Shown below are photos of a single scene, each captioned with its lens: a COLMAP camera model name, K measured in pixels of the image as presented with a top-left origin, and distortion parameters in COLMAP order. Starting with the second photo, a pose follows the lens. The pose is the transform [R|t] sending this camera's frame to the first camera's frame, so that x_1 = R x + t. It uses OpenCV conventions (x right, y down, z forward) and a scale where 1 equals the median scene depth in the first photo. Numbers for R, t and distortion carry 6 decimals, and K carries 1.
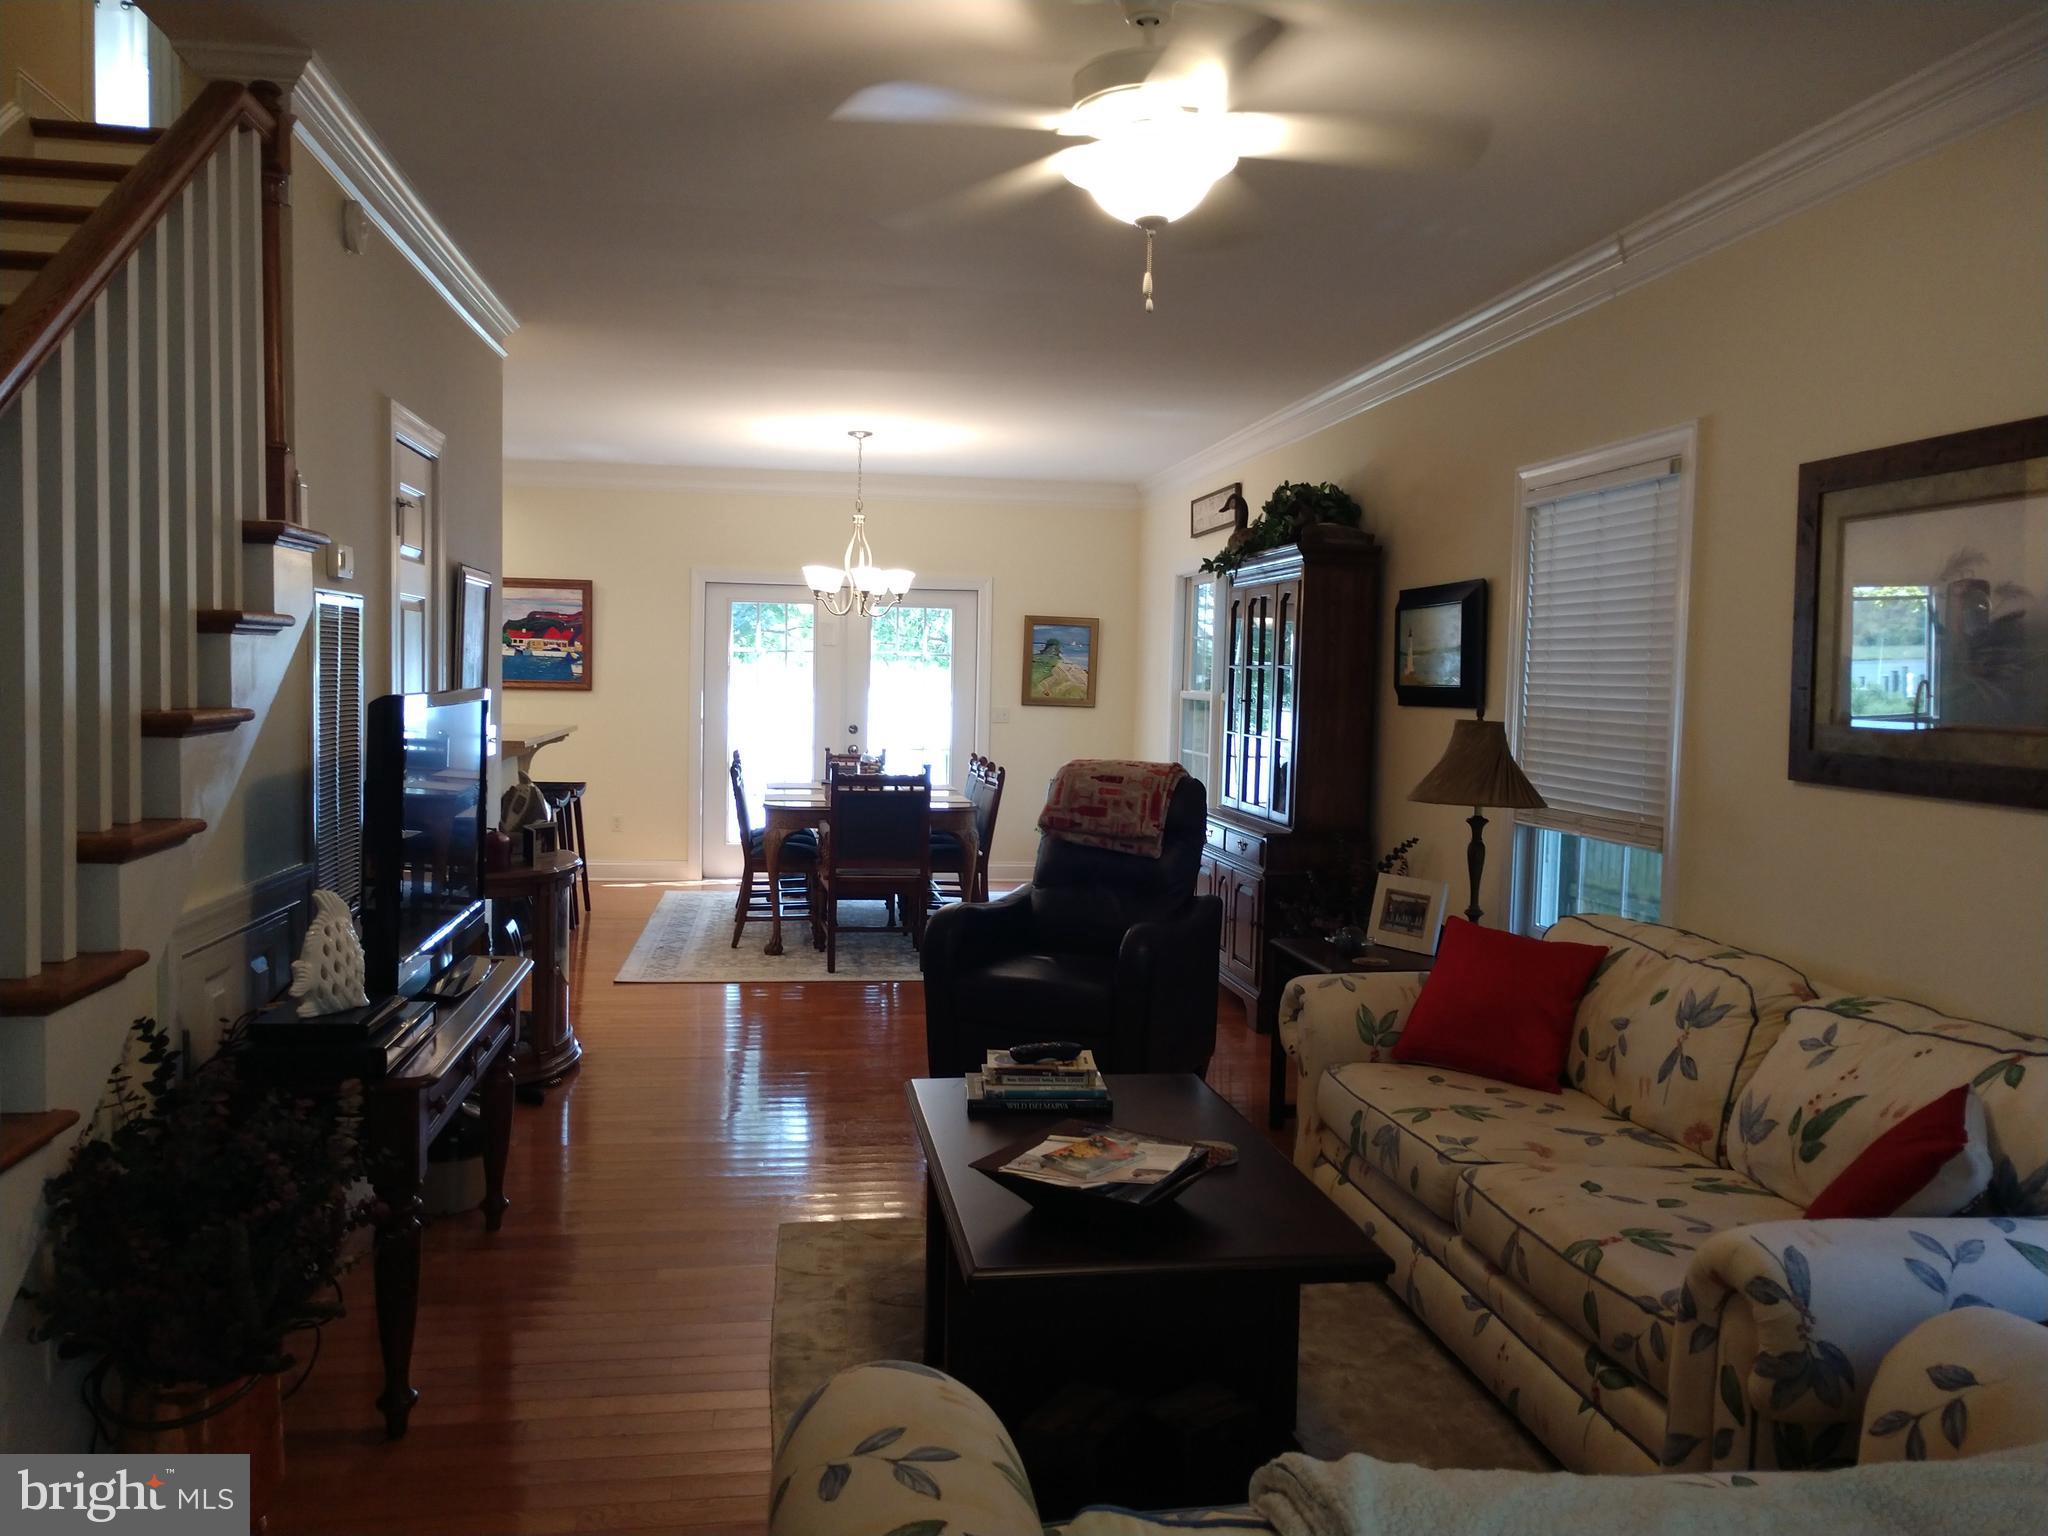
lens RADIAL K [[1572.2, 0, 1013.5], [0, 1572.2, 774.5], [0, 0, 1]] dist [0.013613, 0.005951]
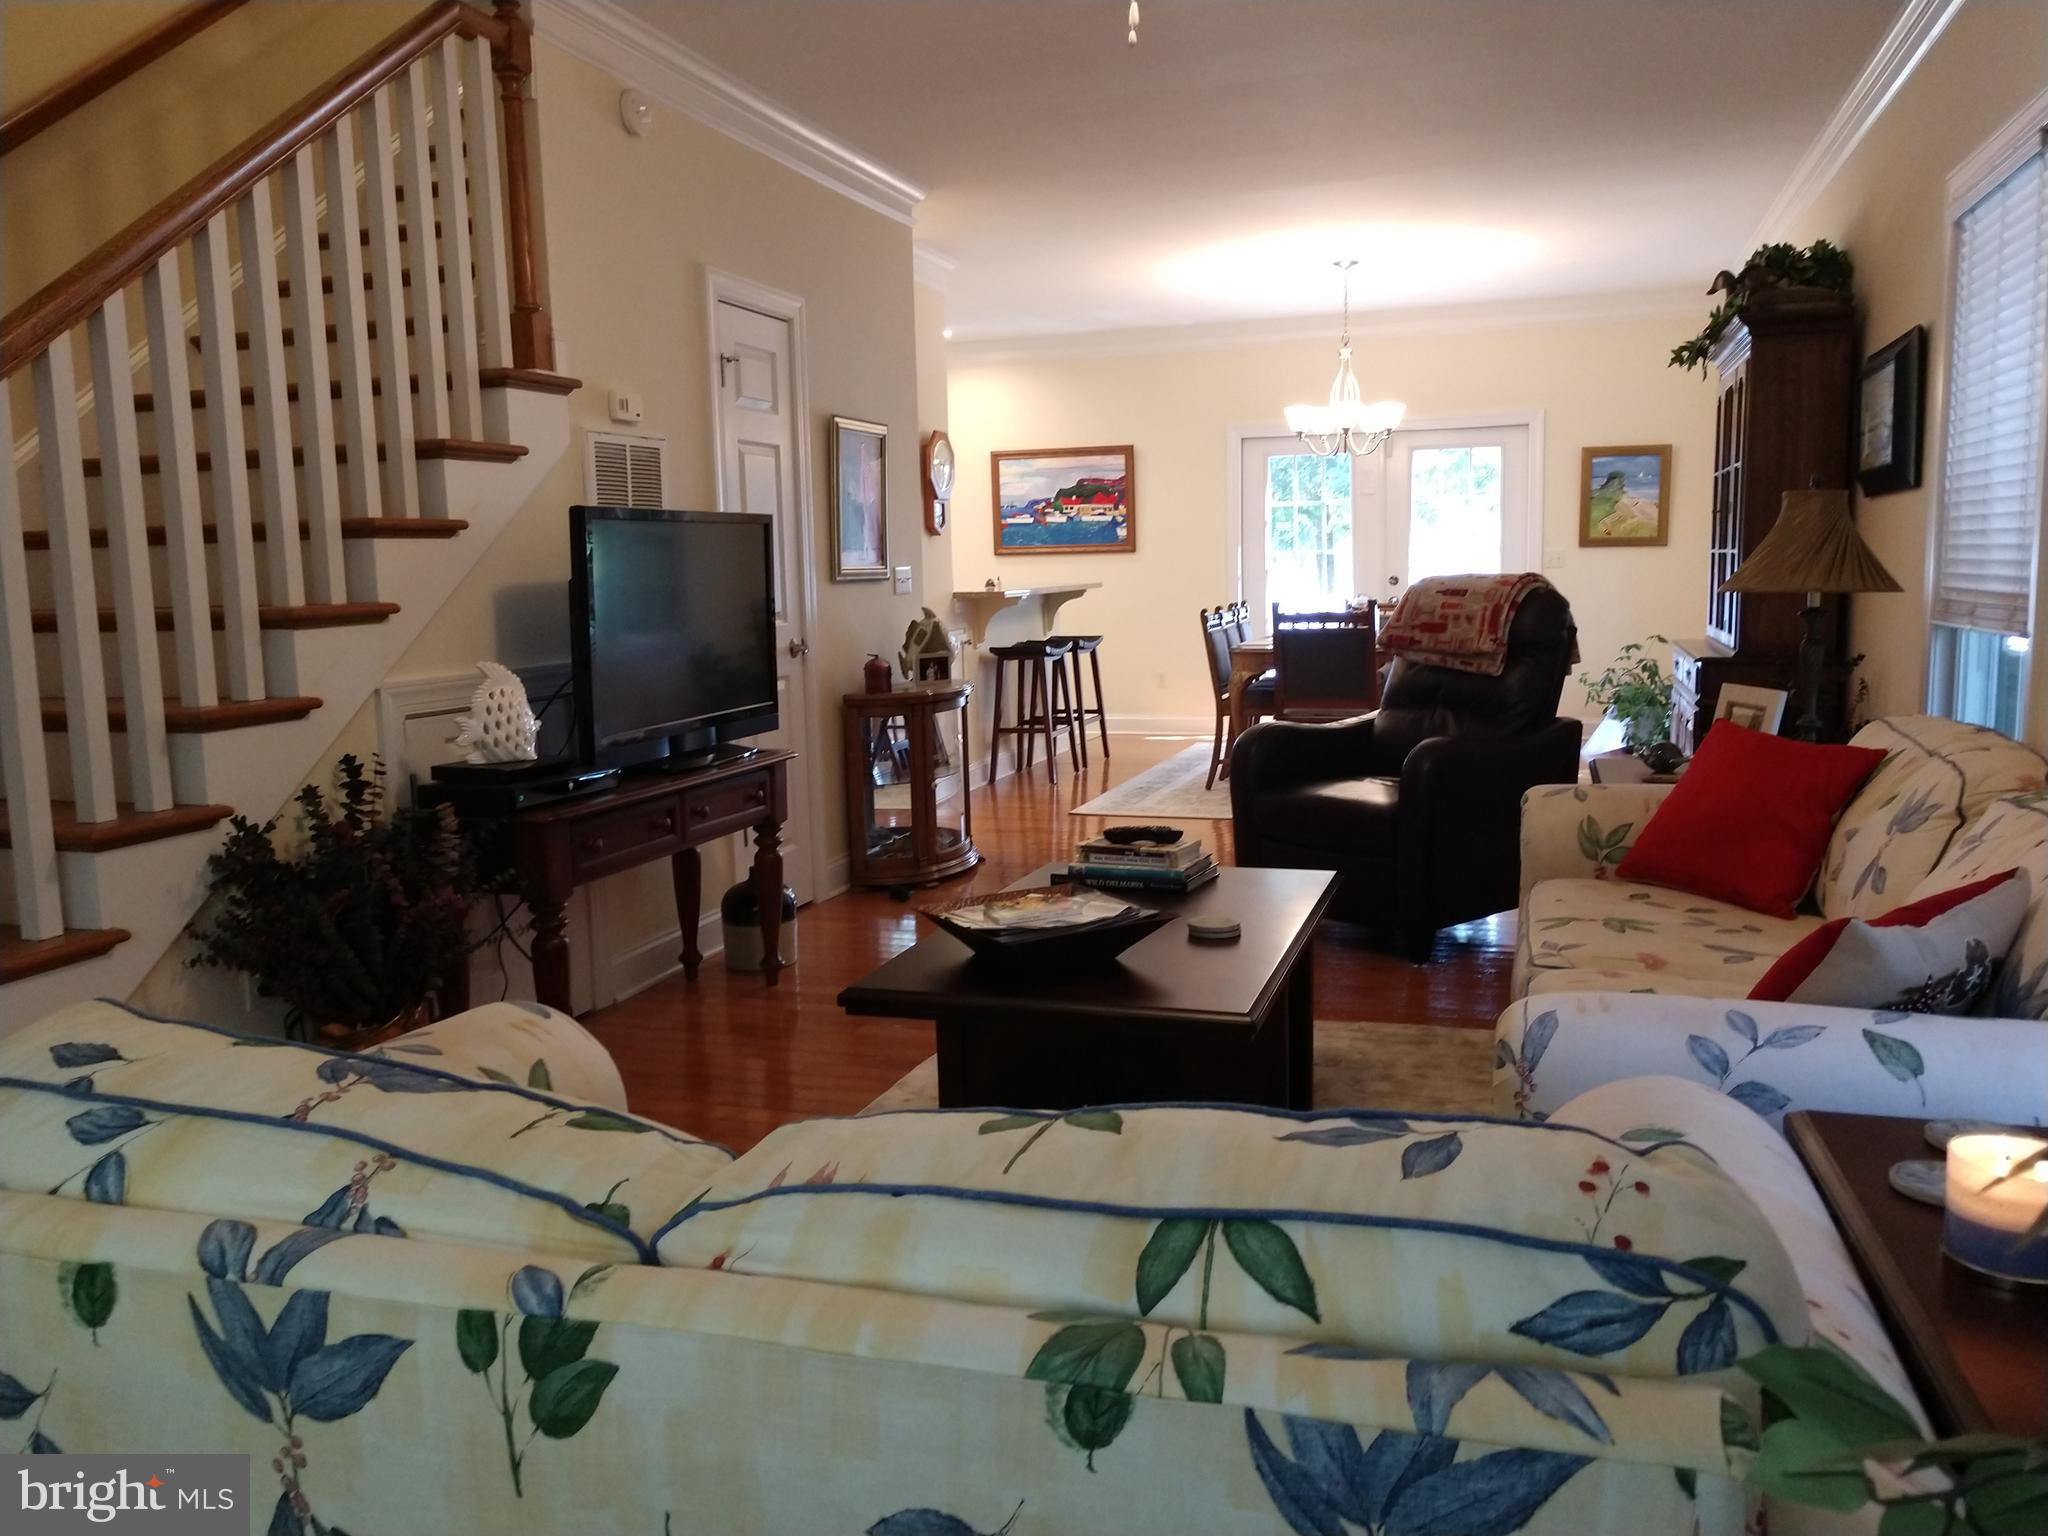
lens RADIAL K [[1572.2, 0, 1014.5], [0, 1572.2, 768.5], [0, 0, 1]] dist [0.013613, 0.005951]
pose [[0.892419, 0.014665, -0.450970, 0.253455], [0.015111, 0.997940, 0.062355, 0.045298], [0.450955, -0.062461, 0.890358, 0.048147]]
